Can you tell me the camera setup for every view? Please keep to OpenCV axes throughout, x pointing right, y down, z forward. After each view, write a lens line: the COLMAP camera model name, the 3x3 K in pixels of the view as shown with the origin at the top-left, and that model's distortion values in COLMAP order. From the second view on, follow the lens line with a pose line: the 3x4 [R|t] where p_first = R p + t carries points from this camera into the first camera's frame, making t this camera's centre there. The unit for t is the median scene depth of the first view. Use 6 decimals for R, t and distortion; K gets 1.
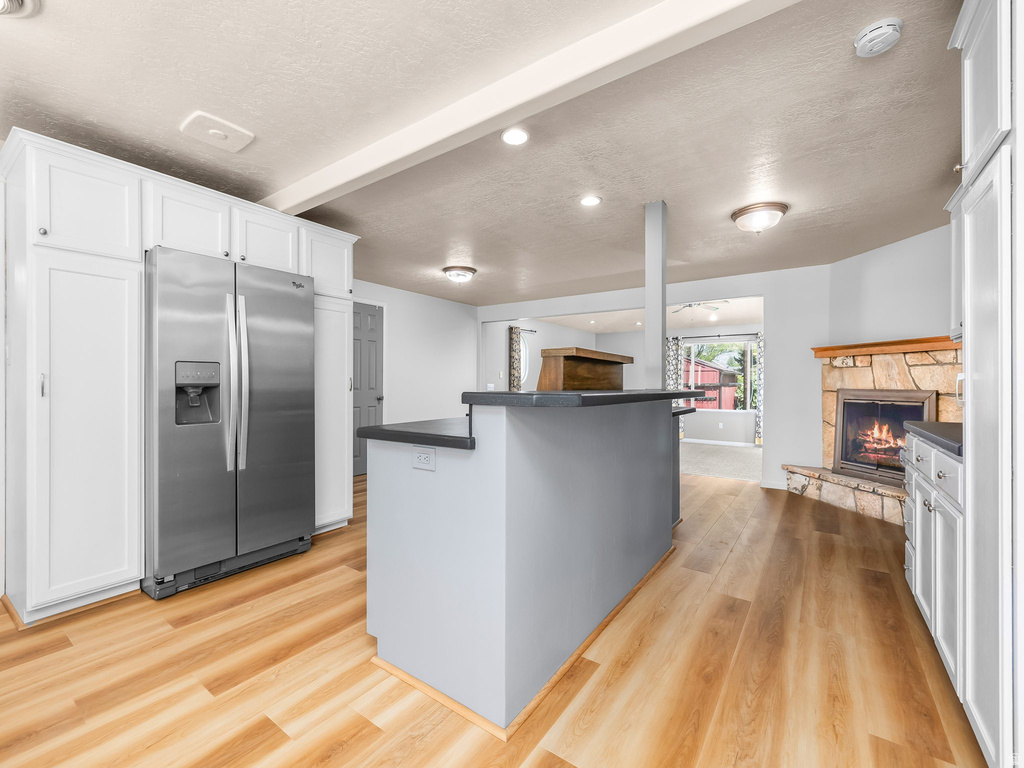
lens RADIAL K [[440.4, 0, 512.0], [0, 440.4, 384.0], [0, 0, 1]] dist [0.001136, -0.000213]
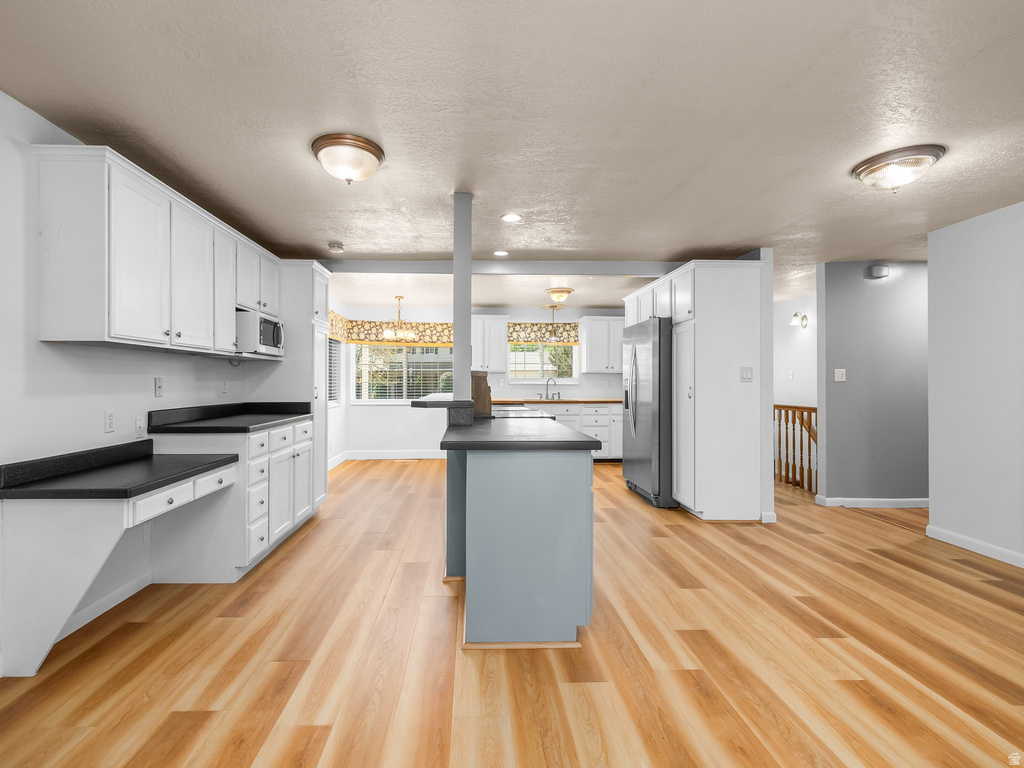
lens RADIAL K [[448.6, 0, 480.7], [0, 448.6, 379.5], [0, 0, 1]] dist [0.001748, 0.000339]
pose [[-0.801429, -0.007275, -0.598045, 1.094904], [-0.003169, 0.999964, -0.007918, -0.030758], [0.598081, -0.004450, -0.801423, 2.271548]]
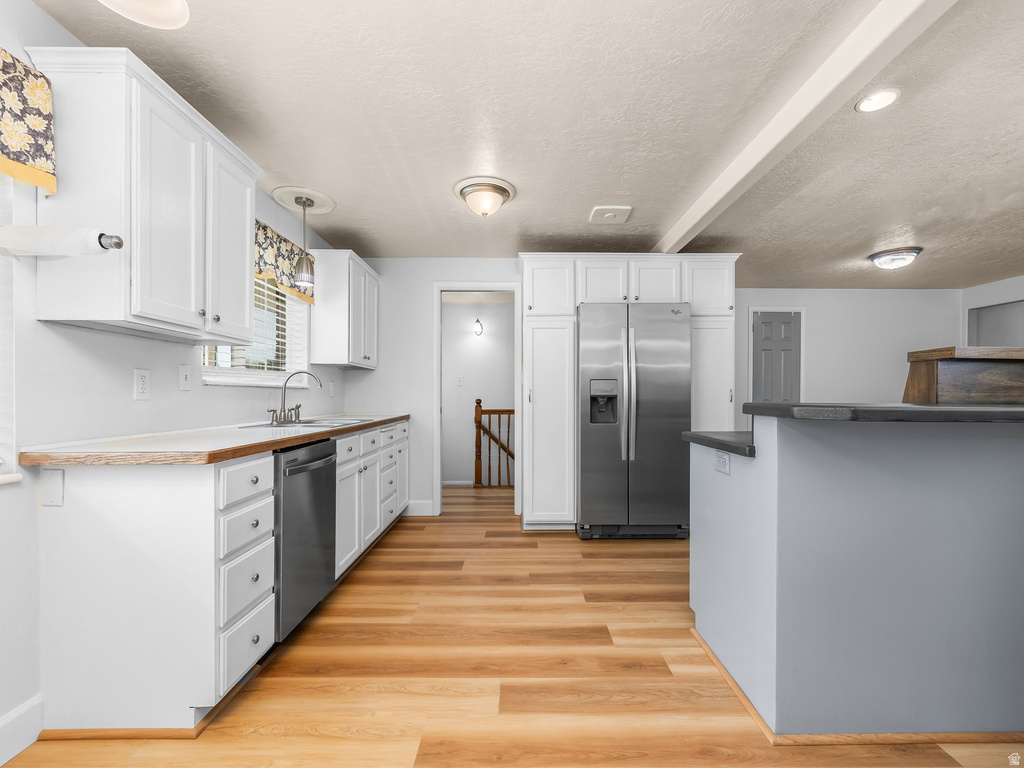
lens RADIAL K [[436.6, 0, 516.8], [0, 436.6, 397.8], [0, 0, 1]] dist [-0.001134, 0.000011]
pose [[0.582402, 0.005766, -0.812880, 0.265607], [-0.001218, 0.999980, 0.006220, 0.000004], [0.812900, -0.002632, 0.582398, -0.041260]]
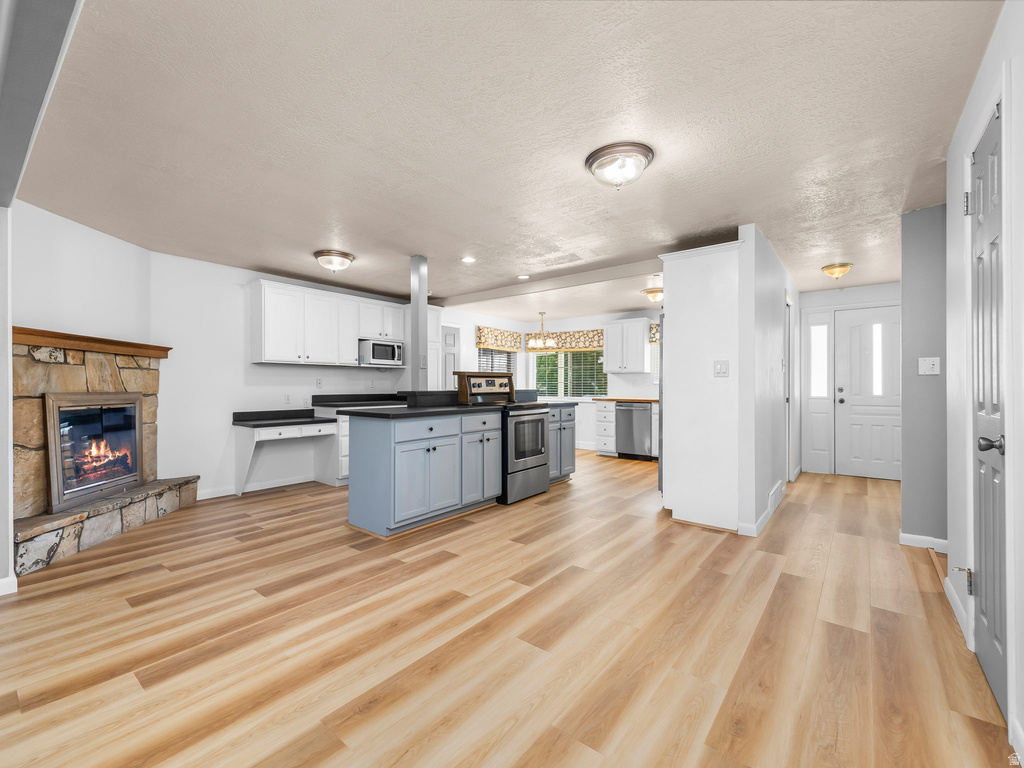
lens RADIAL K [[440.4, 0, 512.0], [0, 440.4, 384.0], [0, 0, 1]] dist [0.001136, -0.000213]
pose [[-0.998528, -0.002569, 0.054184, -0.053910], [-0.002884, 0.999979, -0.005740, -0.002900], [-0.054168, -0.005888, -0.998514, 3.050045]]
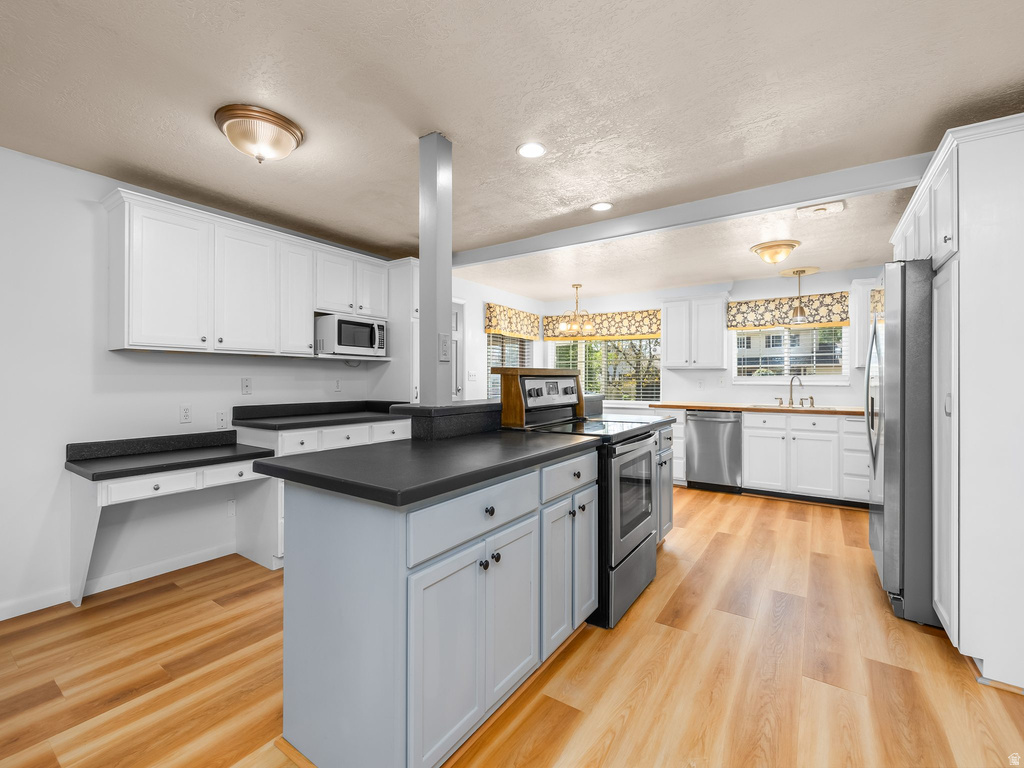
lens RADIAL K [[447.7, 0, 508.3], [0, 447.7, 377.9], [0, 0, 1]] dist [-0.006810, 0.000101]
pose [[-0.999935, -0.005080, -0.010169, 0.281175], [-0.005021, 0.999970, -0.005877, -0.037498], [0.010199, -0.005826, -0.999931, 2.195243]]
